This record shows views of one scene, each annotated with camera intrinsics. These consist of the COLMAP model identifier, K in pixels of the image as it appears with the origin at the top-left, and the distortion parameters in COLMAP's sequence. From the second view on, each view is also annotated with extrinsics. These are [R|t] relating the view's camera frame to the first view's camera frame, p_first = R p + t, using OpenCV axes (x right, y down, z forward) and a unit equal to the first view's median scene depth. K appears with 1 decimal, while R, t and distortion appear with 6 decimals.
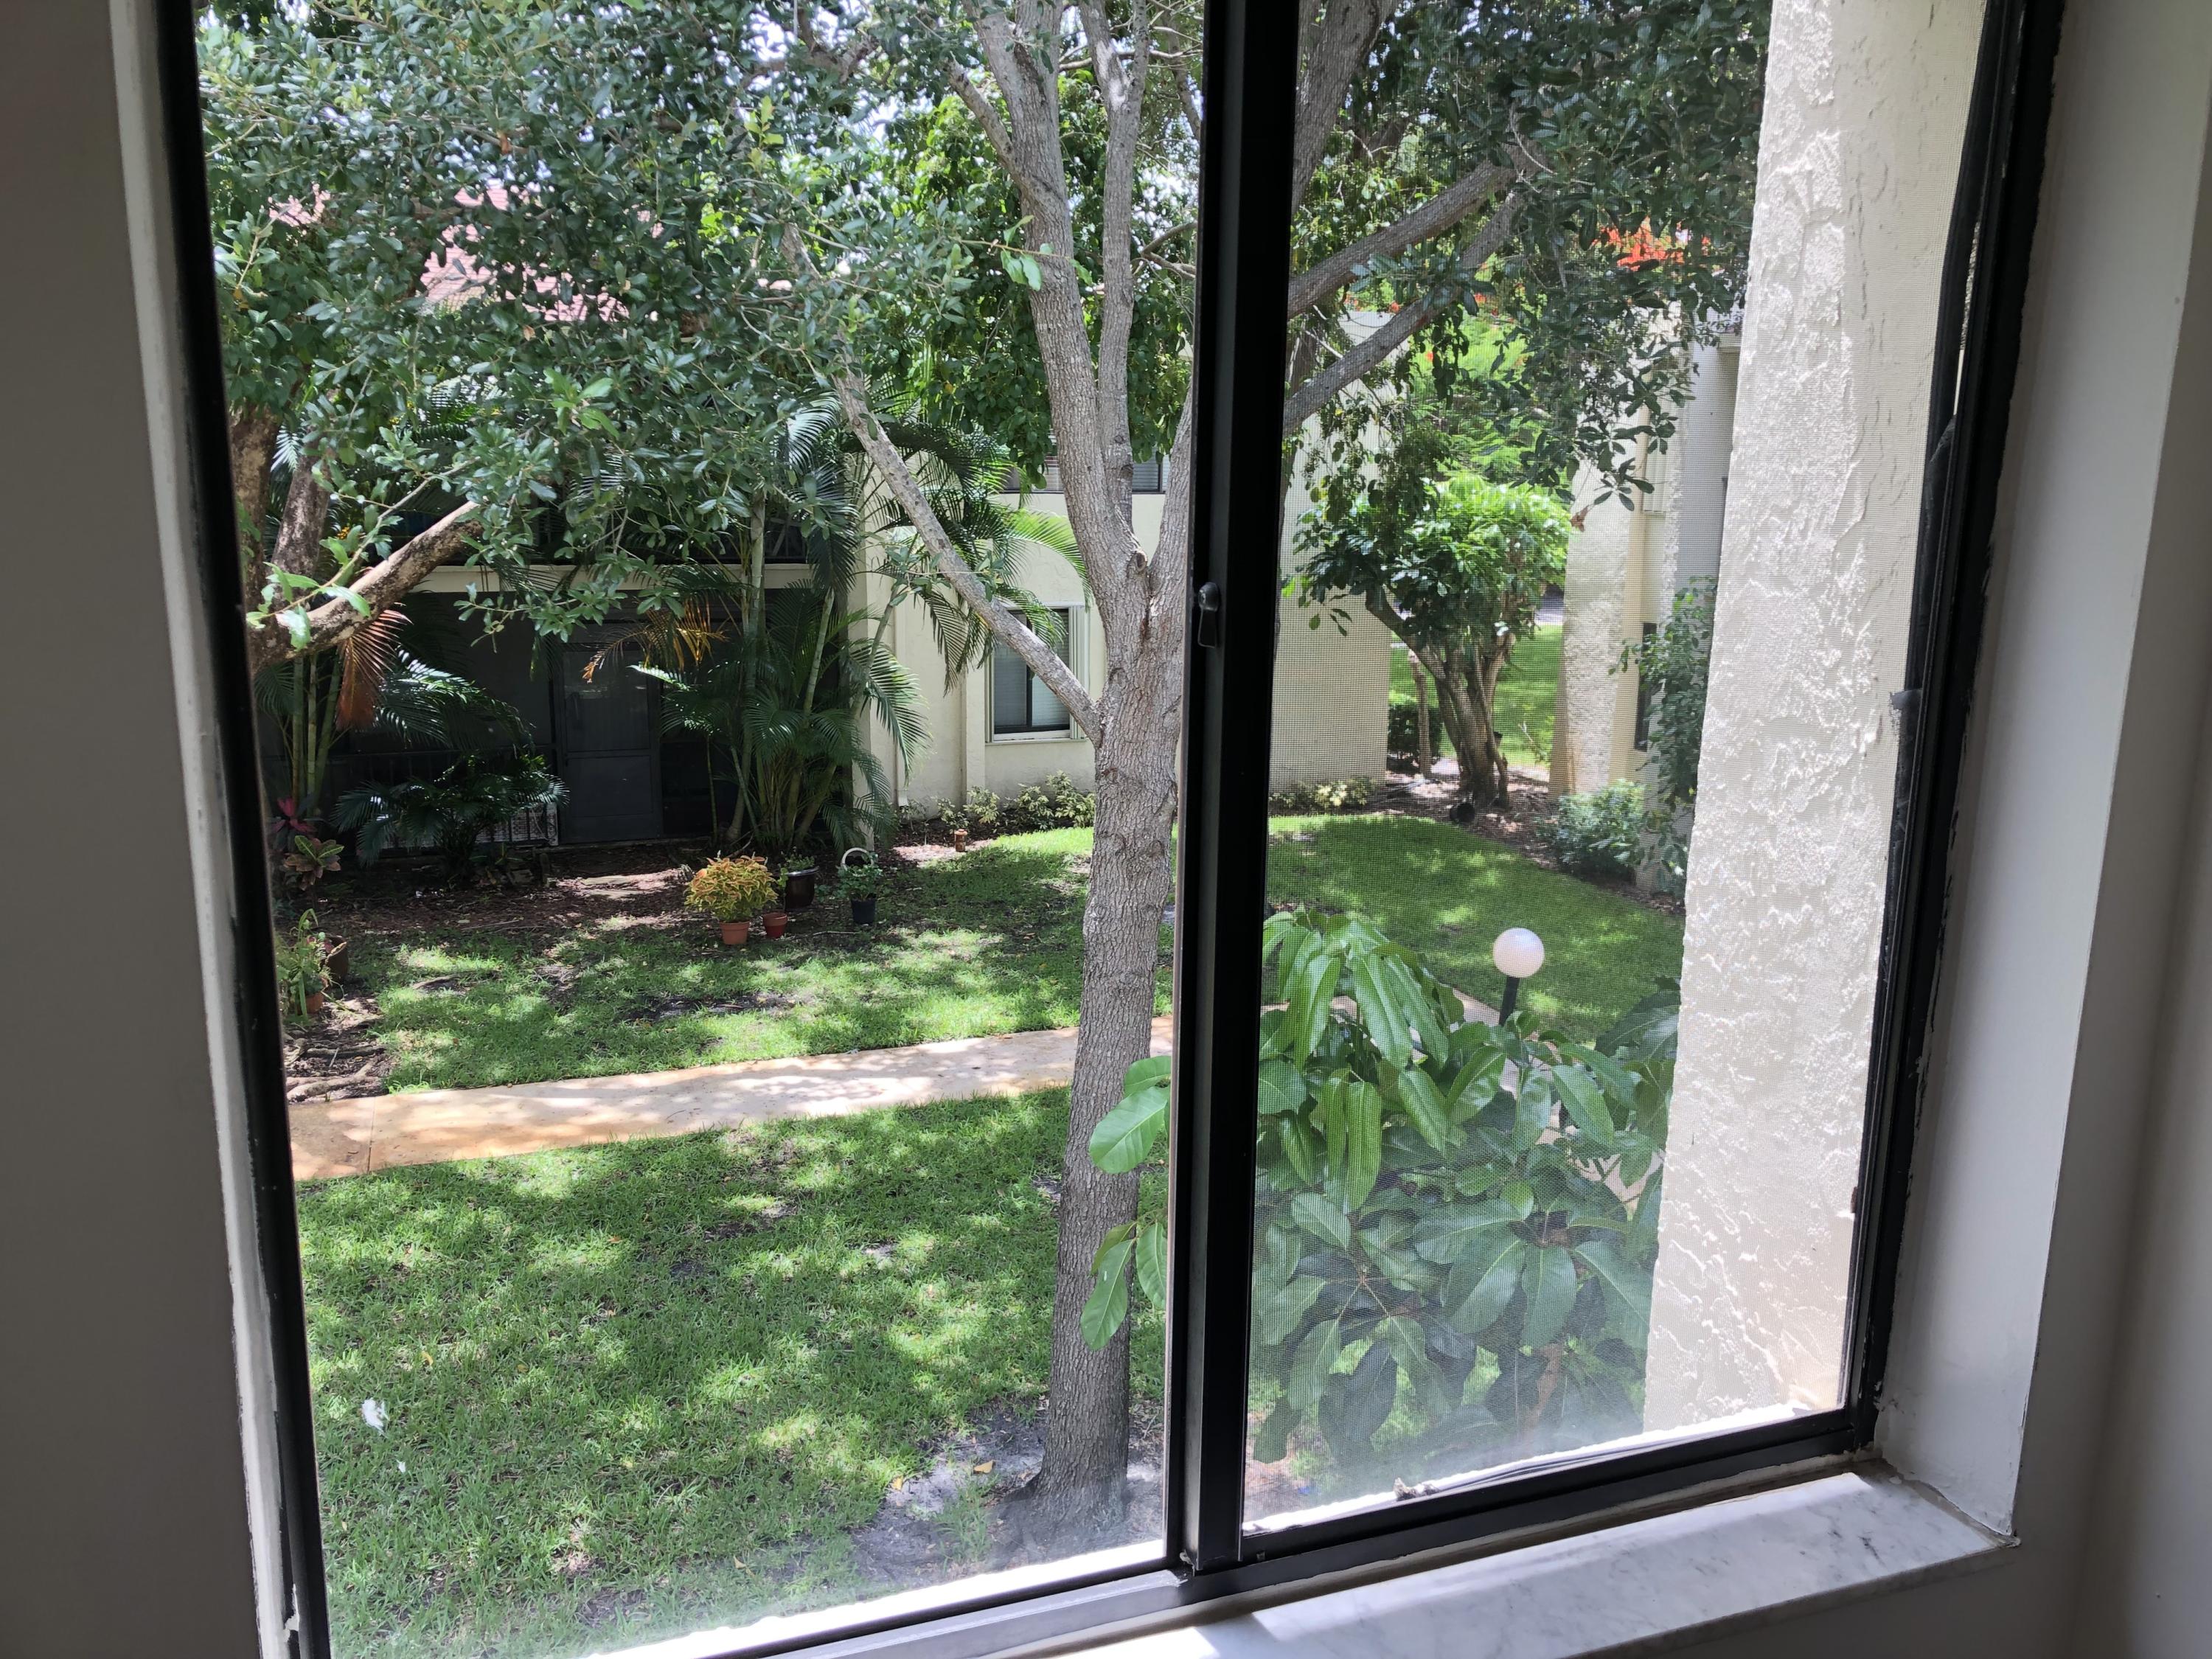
lens RADIAL K [[1826.8, 0, 1115.4], [0, 1826.8, 827.6], [0, 0, 1]] dist [0.020180, 0.001850]
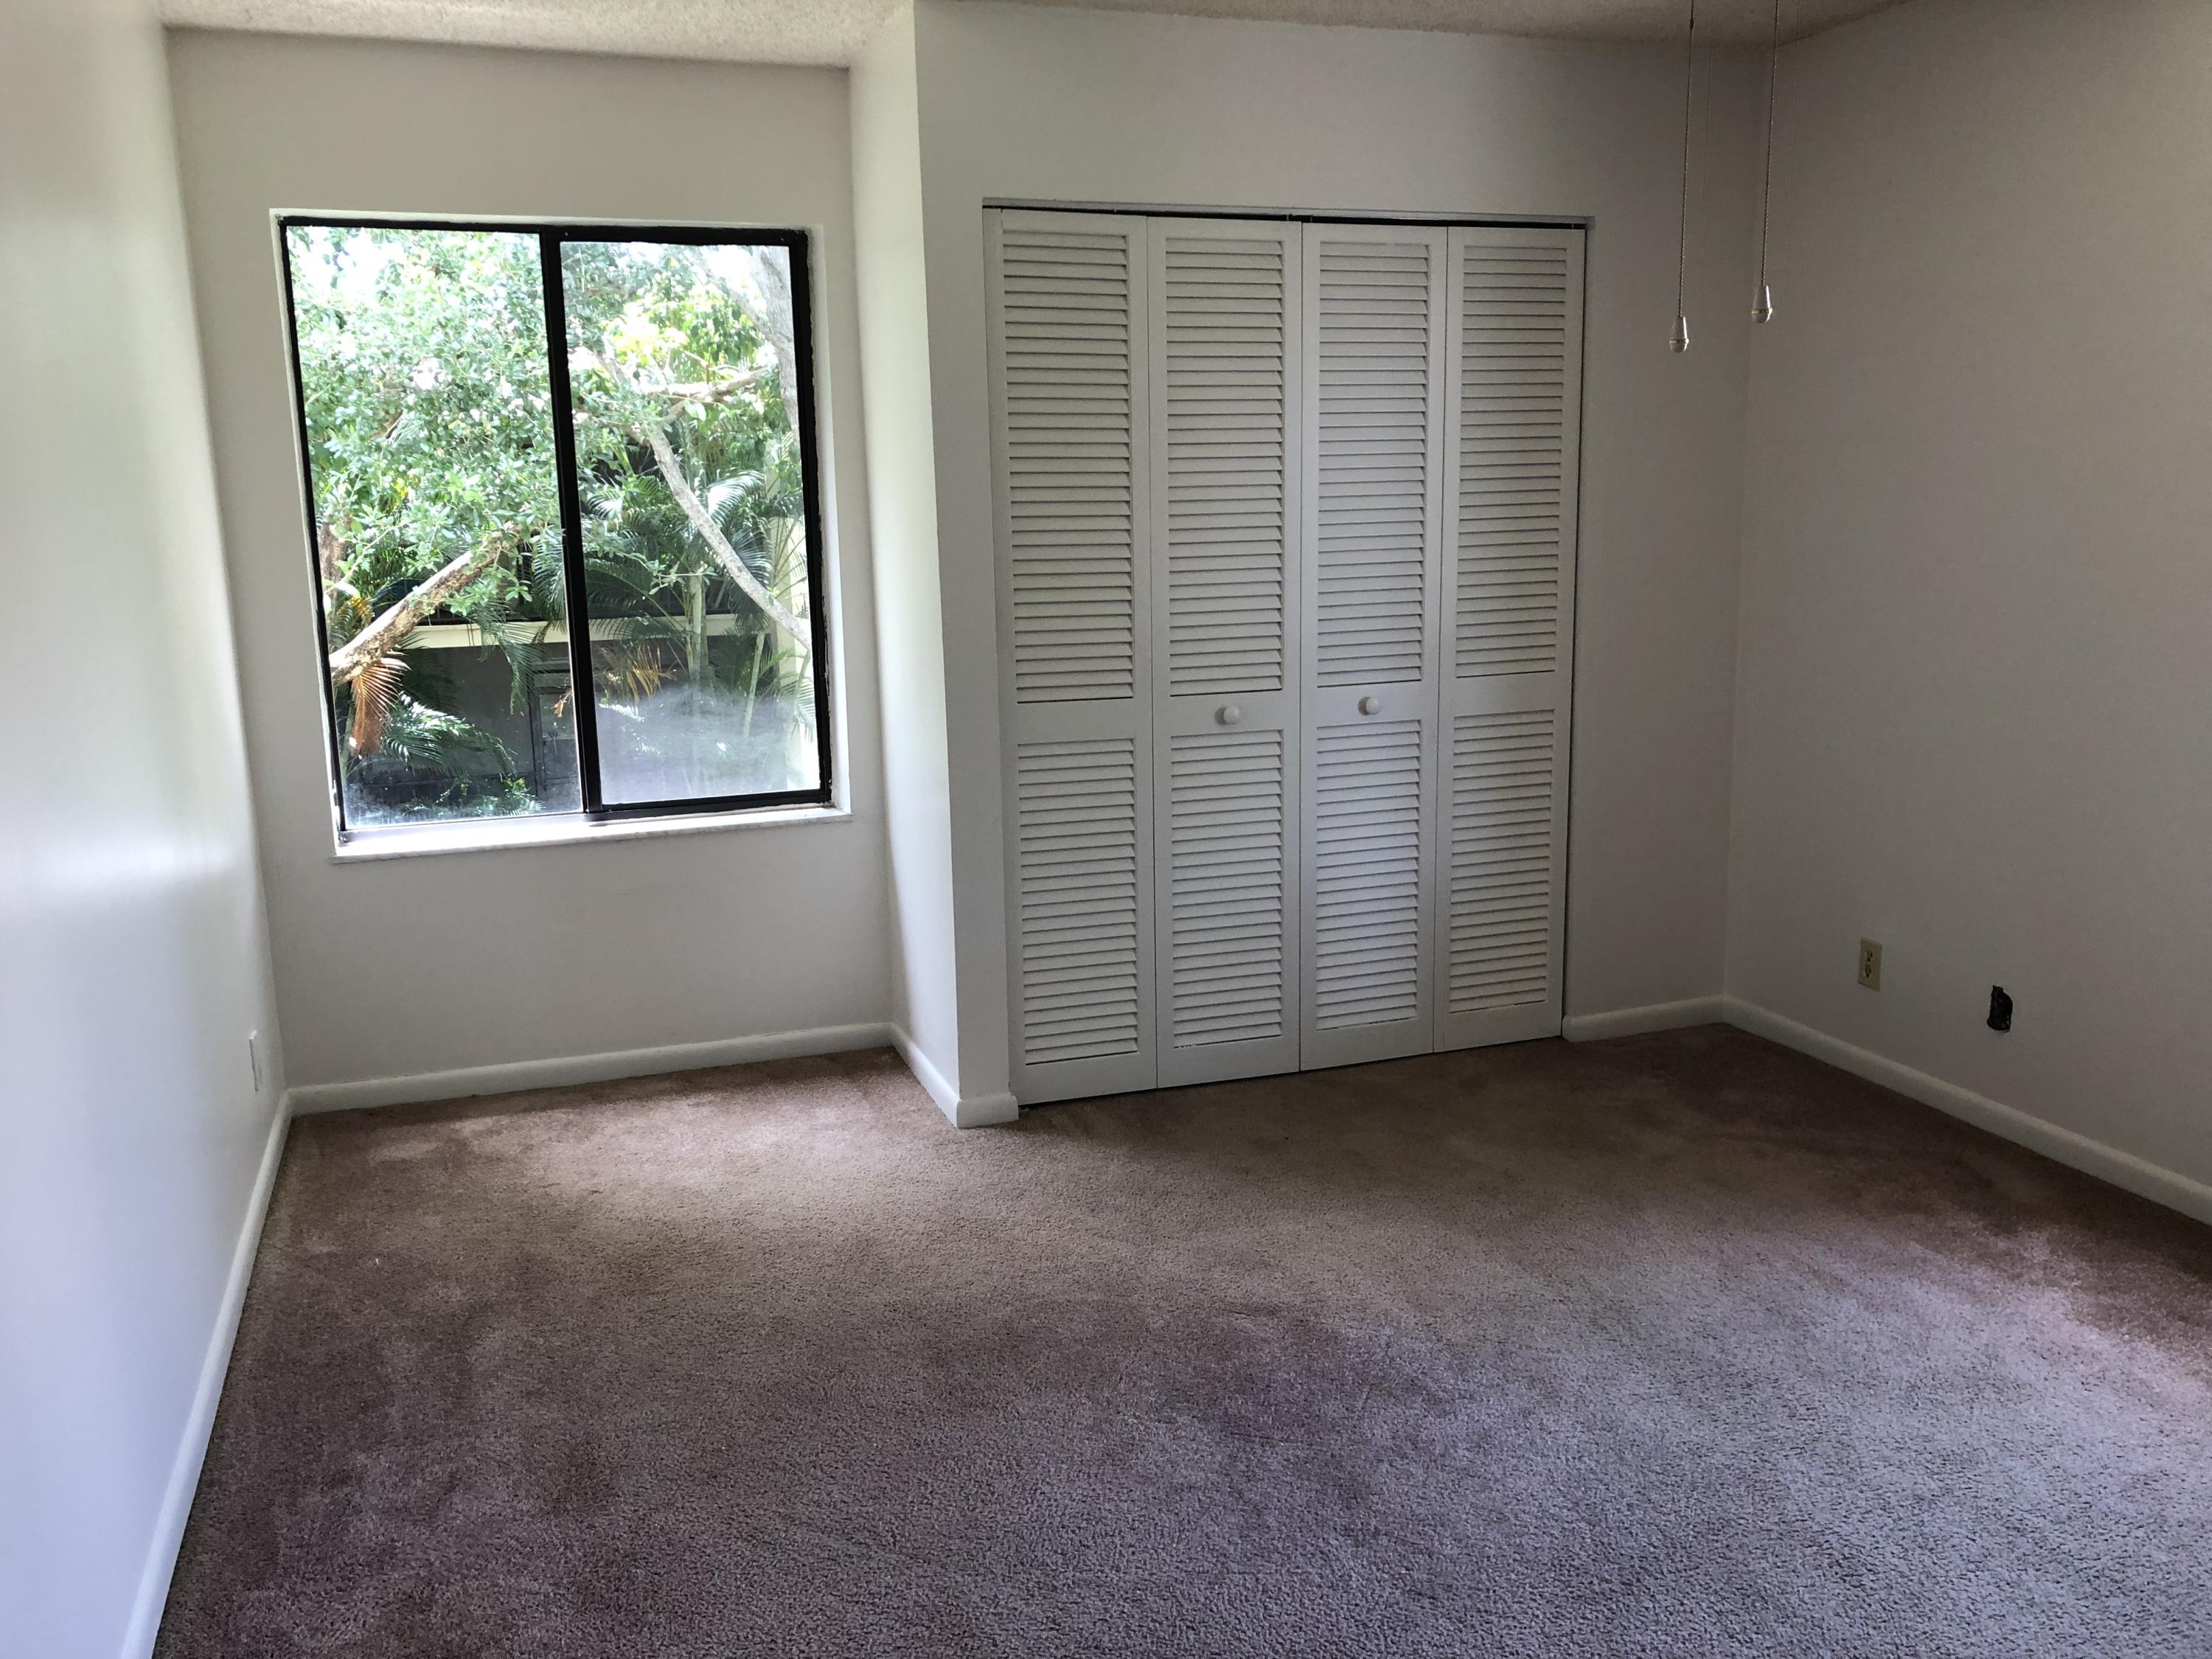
lens RADIAL K [[1826.8, 0, 1094.0], [0, 1826.8, 840.3], [0, 0, 1]] dist [0.020180, 0.001850]
pose [[0.999179, -0.035687, -0.019182, 0.116586], [0.035194, 0.999056, -0.025478, 0.062859], [0.020073, 0.024782, 0.999491, -0.269681]]
